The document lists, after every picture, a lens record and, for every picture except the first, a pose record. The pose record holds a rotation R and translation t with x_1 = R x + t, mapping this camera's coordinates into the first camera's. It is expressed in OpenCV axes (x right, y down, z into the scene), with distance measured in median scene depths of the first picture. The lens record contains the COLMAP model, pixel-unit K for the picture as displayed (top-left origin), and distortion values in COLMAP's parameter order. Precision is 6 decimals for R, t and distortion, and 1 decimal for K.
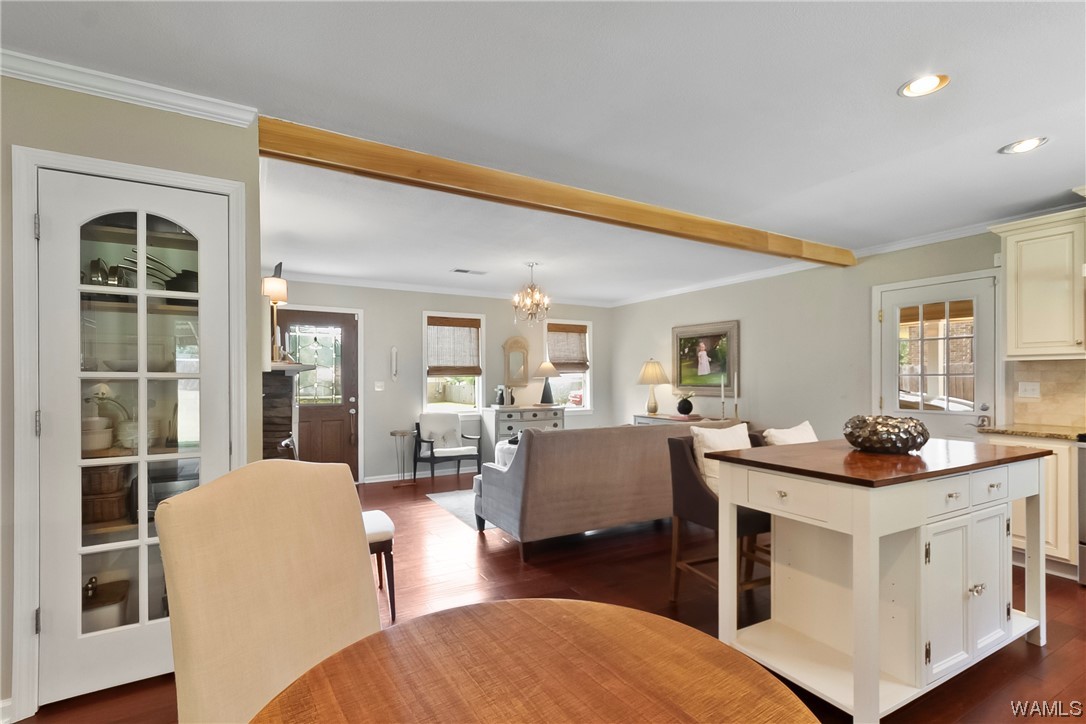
lens RADIAL K [[502.9, 0, 549.0], [0, 502.9, 380.7], [0, 0, 1]] dist [-0.000356, 0.005479]
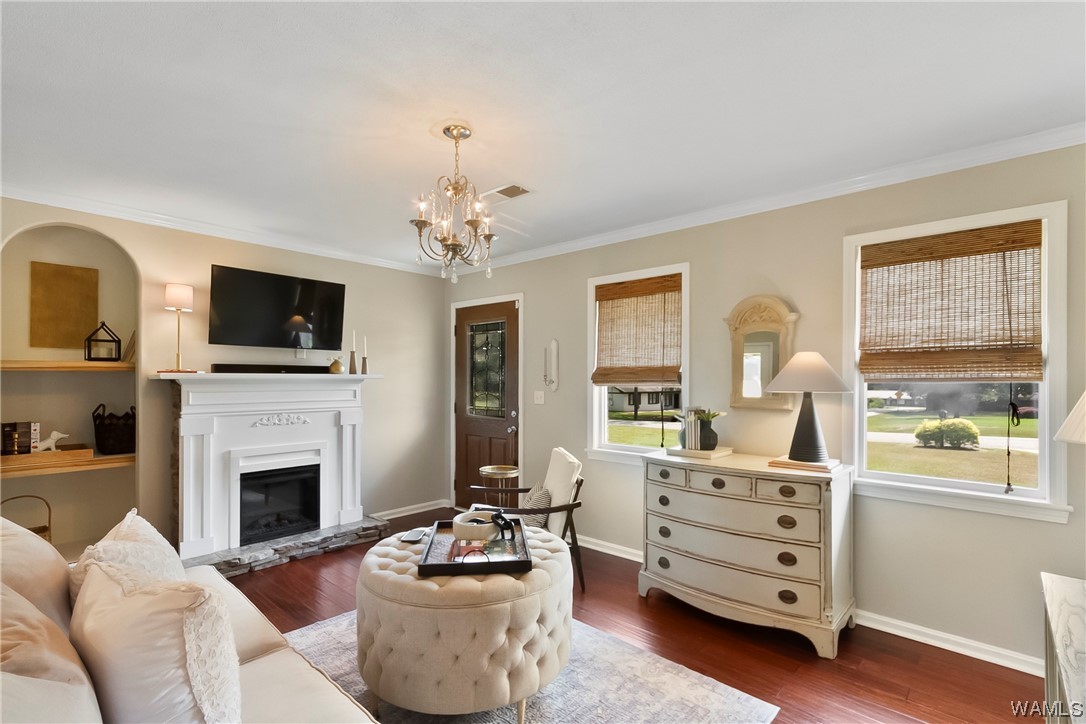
lens RADIAL K [[502.9, 0, 549.0], [0, 502.9, 380.7], [0, 0, 1]] dist [-0.000356, 0.005479]
pose [[0.308684, 0.009325, -0.951119, 0.345006], [-0.009204, 0.999934, 0.006817, -0.018001], [0.951120, 0.006650, 0.308750, 0.808835]]
